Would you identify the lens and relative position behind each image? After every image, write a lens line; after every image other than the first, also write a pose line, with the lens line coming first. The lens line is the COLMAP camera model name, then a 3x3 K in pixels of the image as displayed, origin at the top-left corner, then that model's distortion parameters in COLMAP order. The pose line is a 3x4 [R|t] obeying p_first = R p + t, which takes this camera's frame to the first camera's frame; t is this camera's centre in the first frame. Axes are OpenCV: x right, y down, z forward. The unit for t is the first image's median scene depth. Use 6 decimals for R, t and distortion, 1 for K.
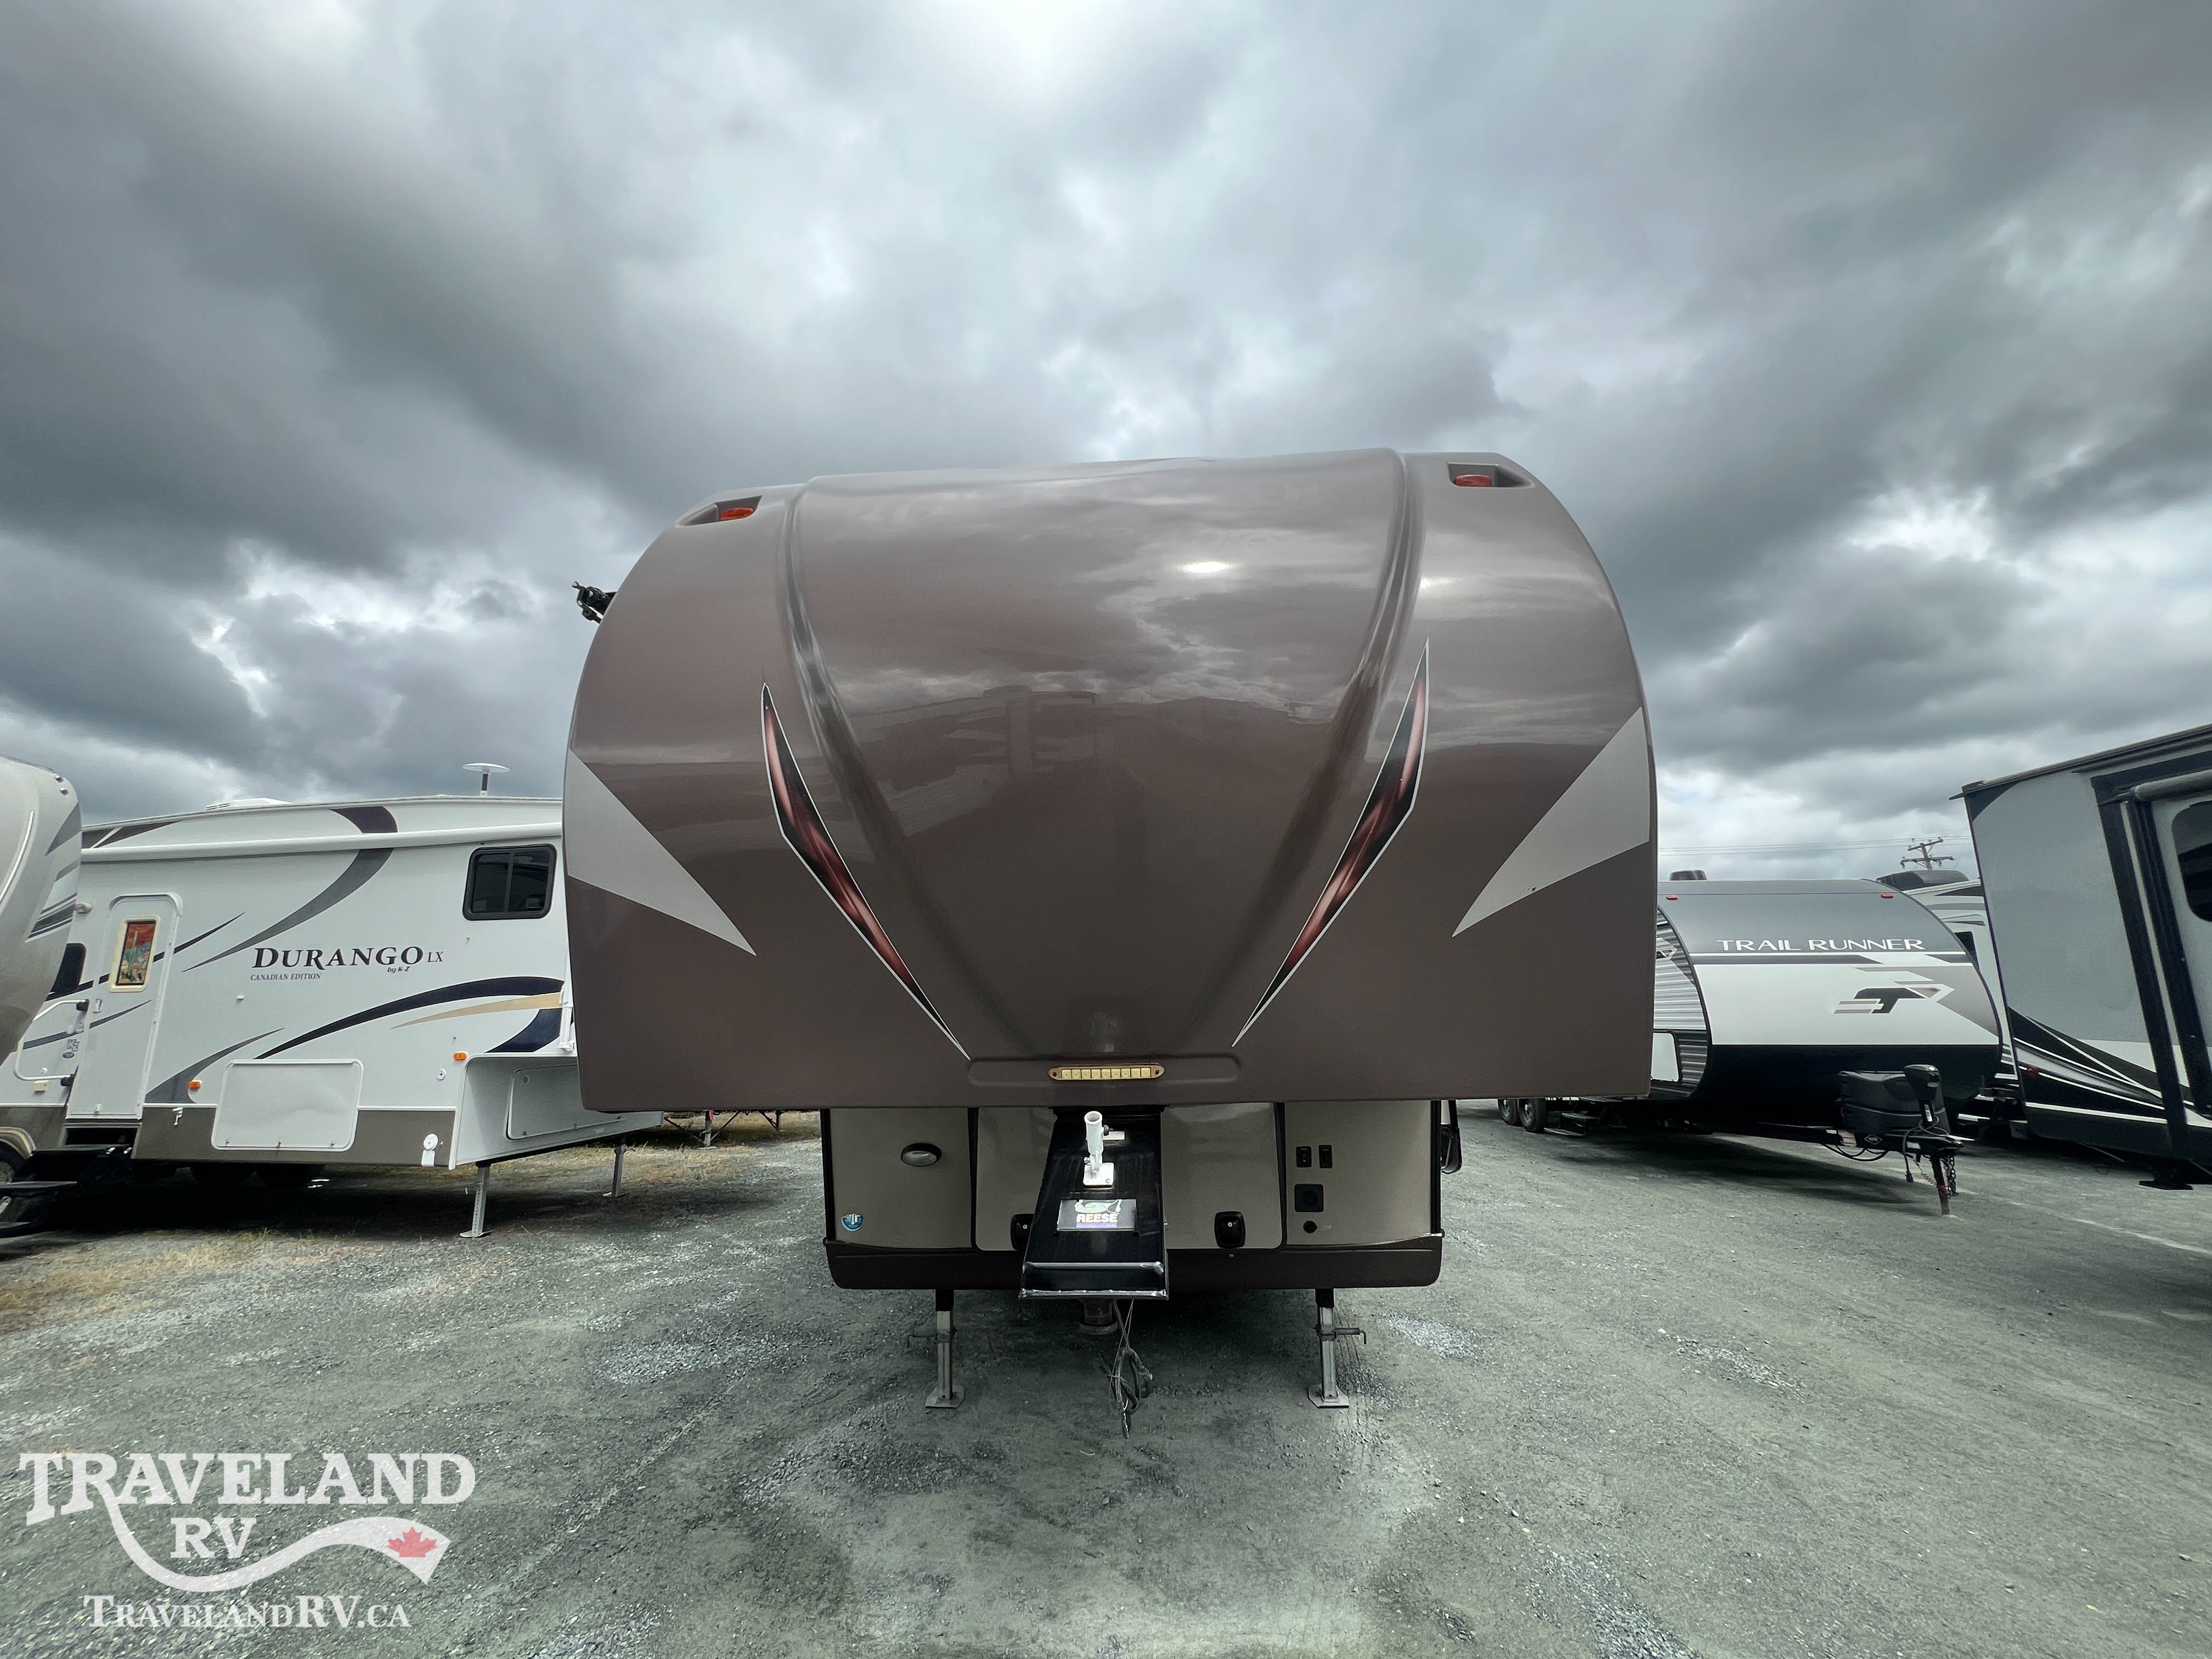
lens RADIAL K [[884.6, 0, 1101.8], [0, 884.6, 826.2], [0, 0, 1]] dist [-0.001712, 0.000426]
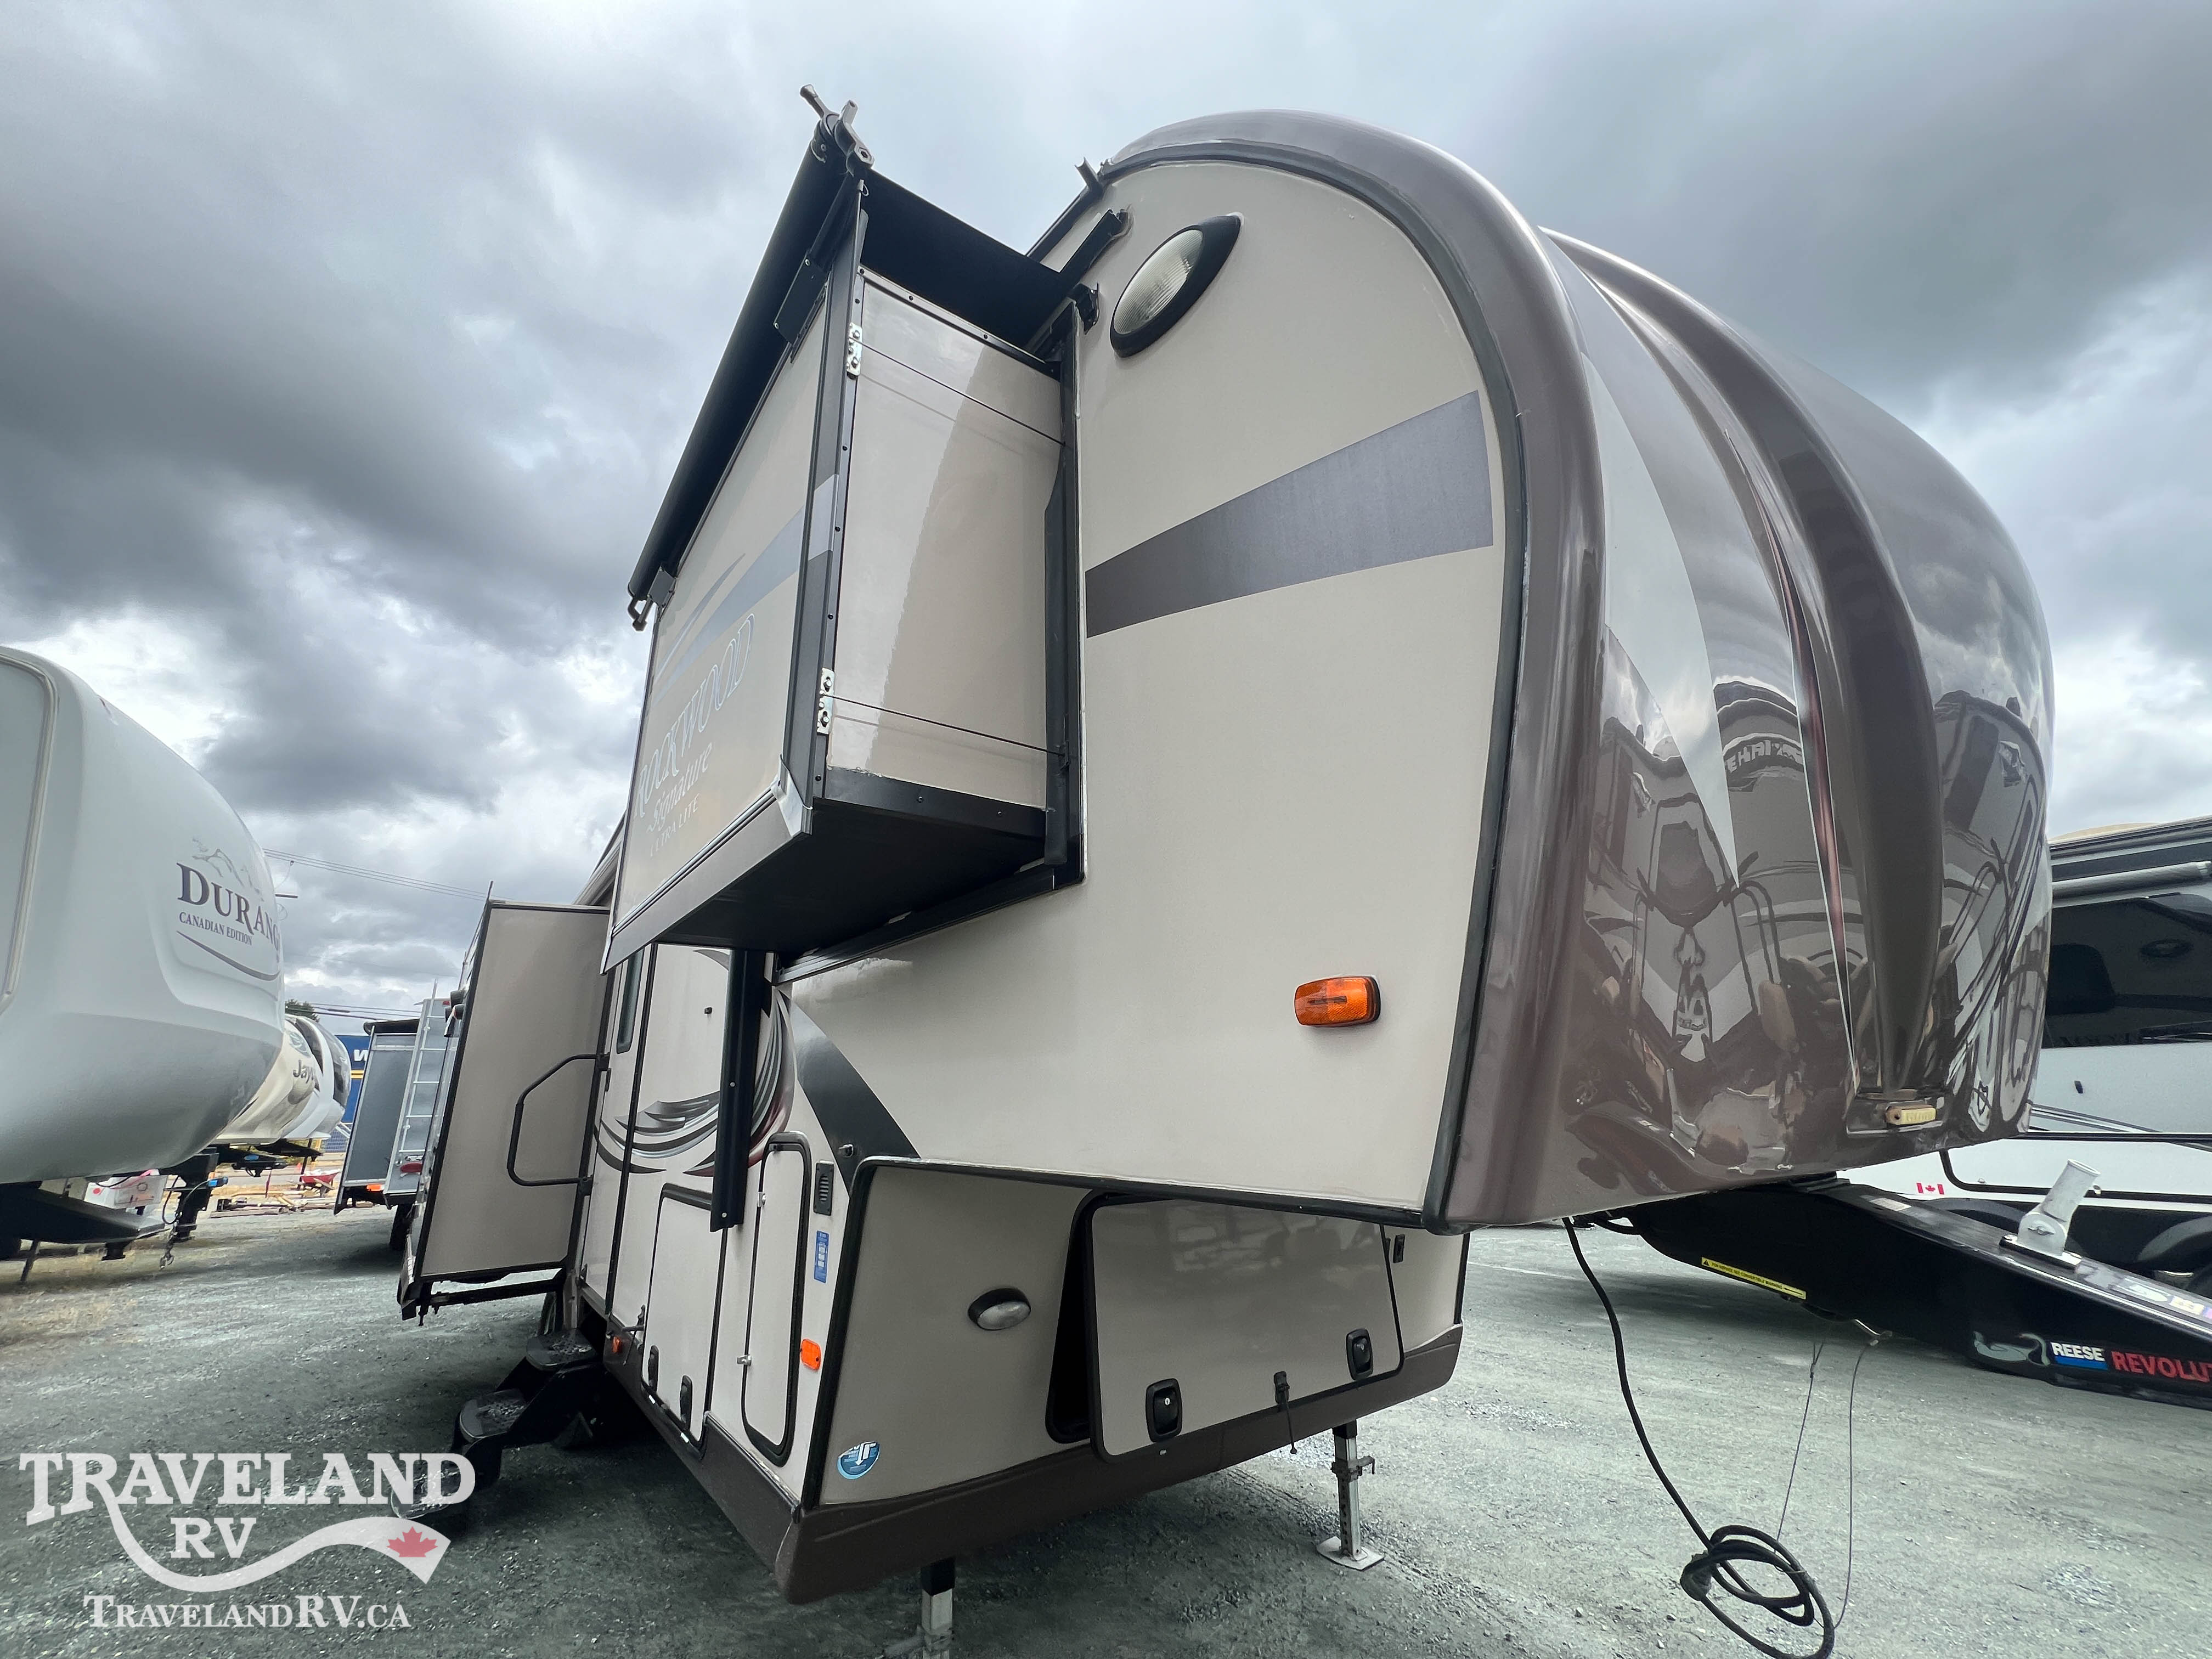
lens RADIAL K [[884.6, 0, 1099.1], [0, 884.6, 842.1], [0, 0, 1]] dist [-0.001712, 0.000426]
pose [[0.771428, 0.188346, 0.607804, -0.567098], [-0.120866, 0.981172, -0.150641, 0.141641], [-0.624733, 0.042746, 0.779668, 0.472784]]
